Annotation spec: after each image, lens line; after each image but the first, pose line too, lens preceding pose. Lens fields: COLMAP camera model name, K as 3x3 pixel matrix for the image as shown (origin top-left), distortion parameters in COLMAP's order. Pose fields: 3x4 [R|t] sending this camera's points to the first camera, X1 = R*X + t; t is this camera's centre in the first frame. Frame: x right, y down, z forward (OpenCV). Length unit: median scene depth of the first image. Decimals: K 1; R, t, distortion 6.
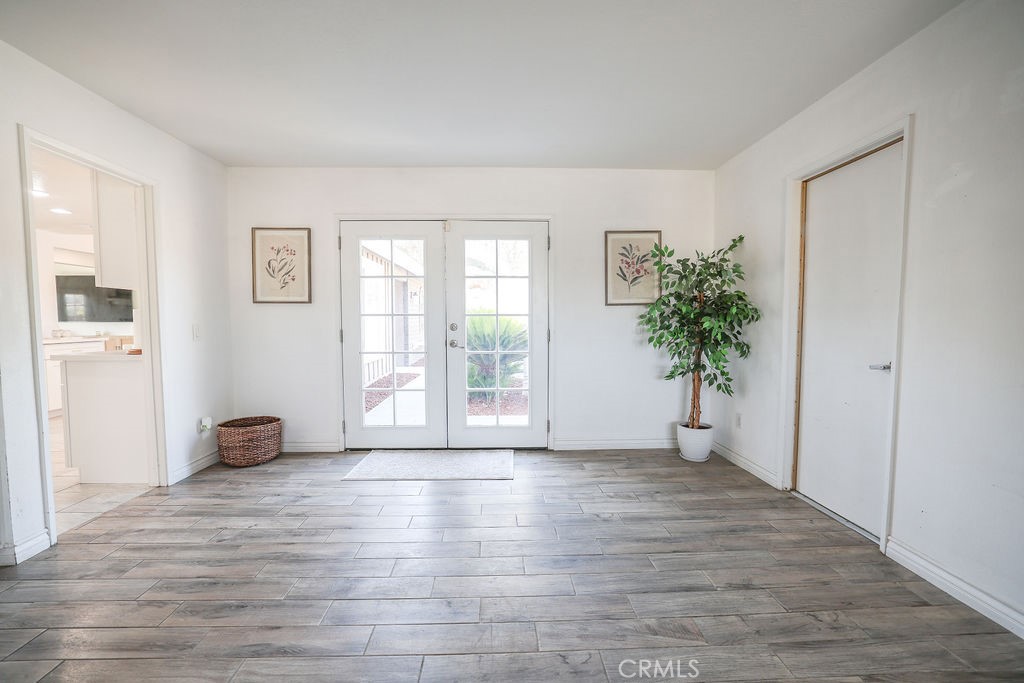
lens RADIAL K [[442.4, 0, 512.0], [0, 442.4, 343.3], [0, 0, 1]] dist [-0.031086, -0.000128]
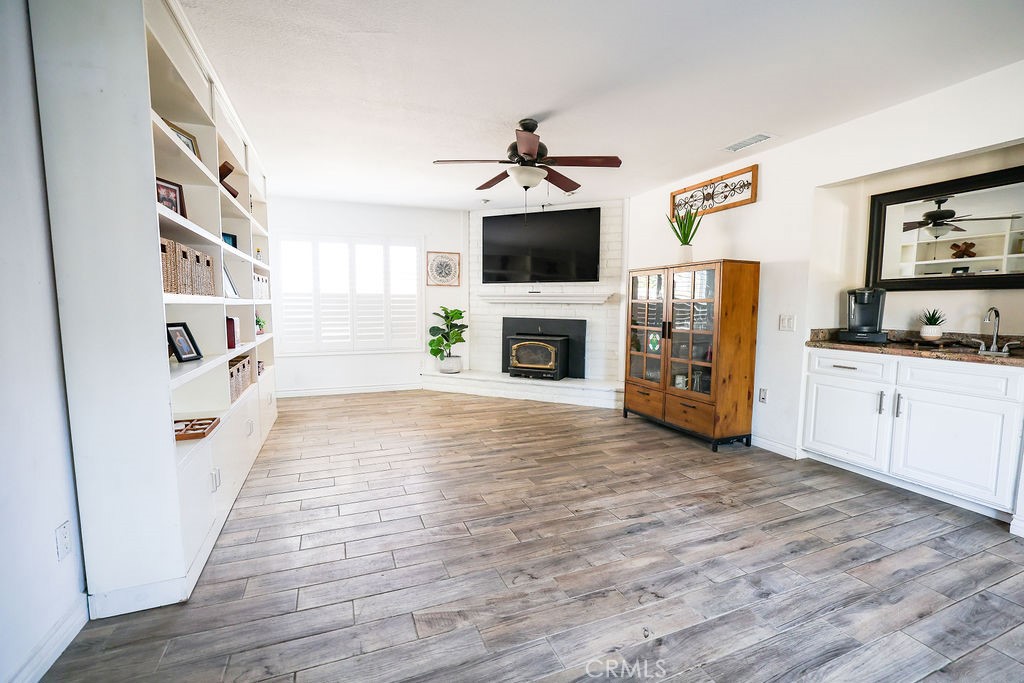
lens RADIAL K [[442.4, 0, 510.4], [0, 442.4, 345.4], [0, 0, 1]] dist [-0.031086, -0.000128]
pose [[-0.946731, 0.025811, -0.320989, 0.507168], [-0.021923, 0.989304, 0.144210, -0.119932], [0.321278, 0.143565, -0.936039, 1.833183]]
